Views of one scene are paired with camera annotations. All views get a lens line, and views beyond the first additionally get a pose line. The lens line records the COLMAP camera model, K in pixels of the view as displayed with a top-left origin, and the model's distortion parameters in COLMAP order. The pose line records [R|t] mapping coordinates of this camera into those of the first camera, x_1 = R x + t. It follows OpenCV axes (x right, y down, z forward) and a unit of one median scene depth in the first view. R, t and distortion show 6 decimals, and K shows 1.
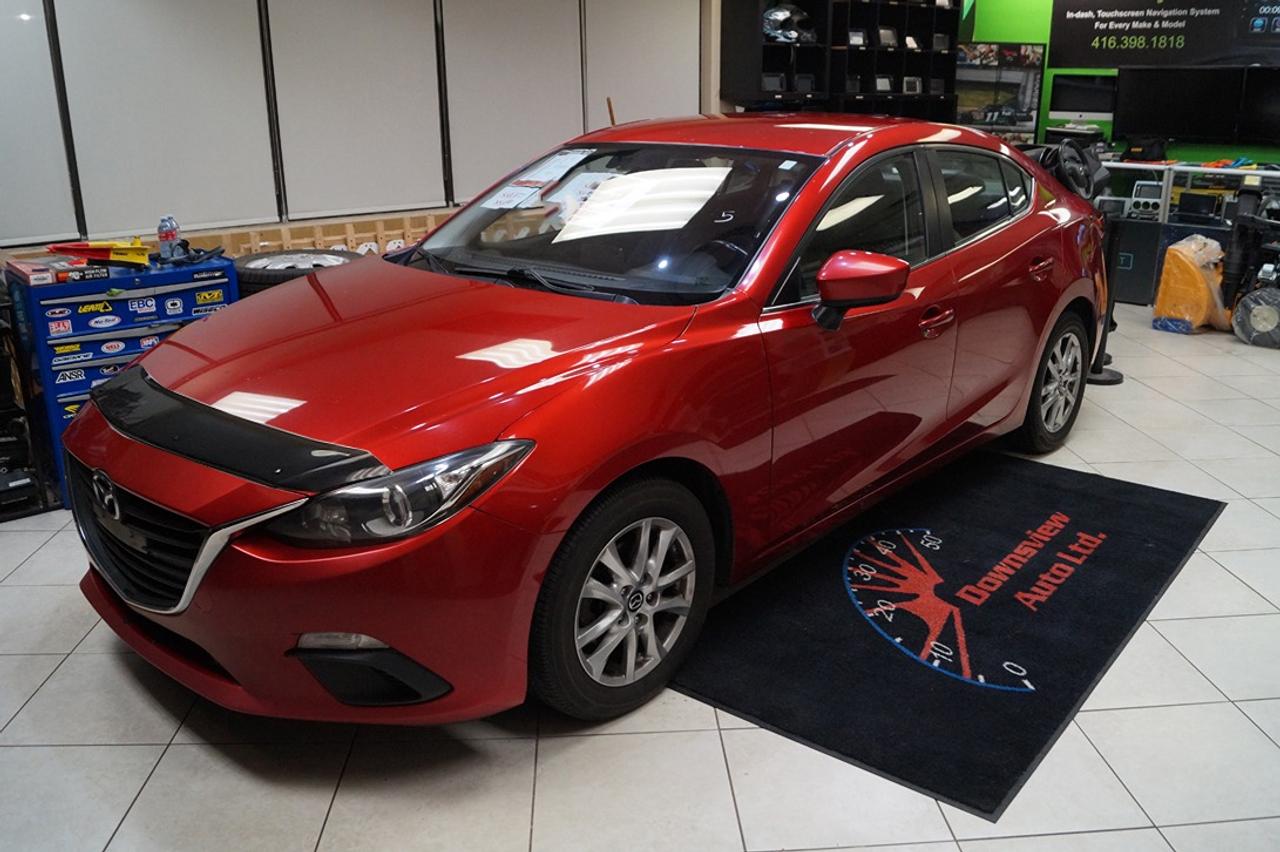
lens RADIAL K [[1018.5, 0, 640.0], [0, 1018.5, 426.0], [0, 0, 1]] dist [-0.002038, -0.000936]
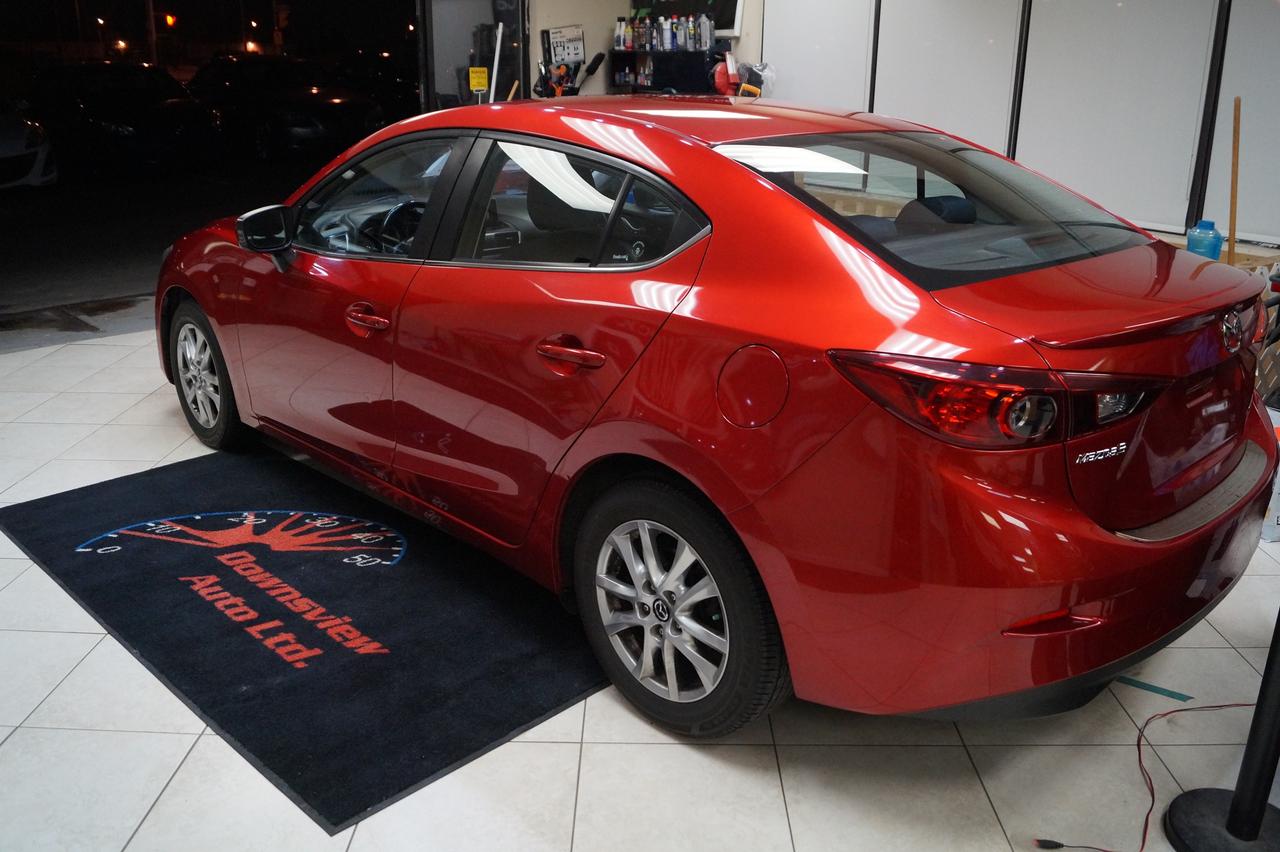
lens RADIAL K [[1027.2, 0, 640.0], [0, 1027.2, 426.0], [0, 0, 1]] dist [-0.075553, -0.000834]
pose [[-0.062625, 0.310149, -0.948623, 1.136178], [-0.320019, 0.894061, 0.313437, -0.362563], [0.945339, 0.323207, 0.043263, 1.224142]]
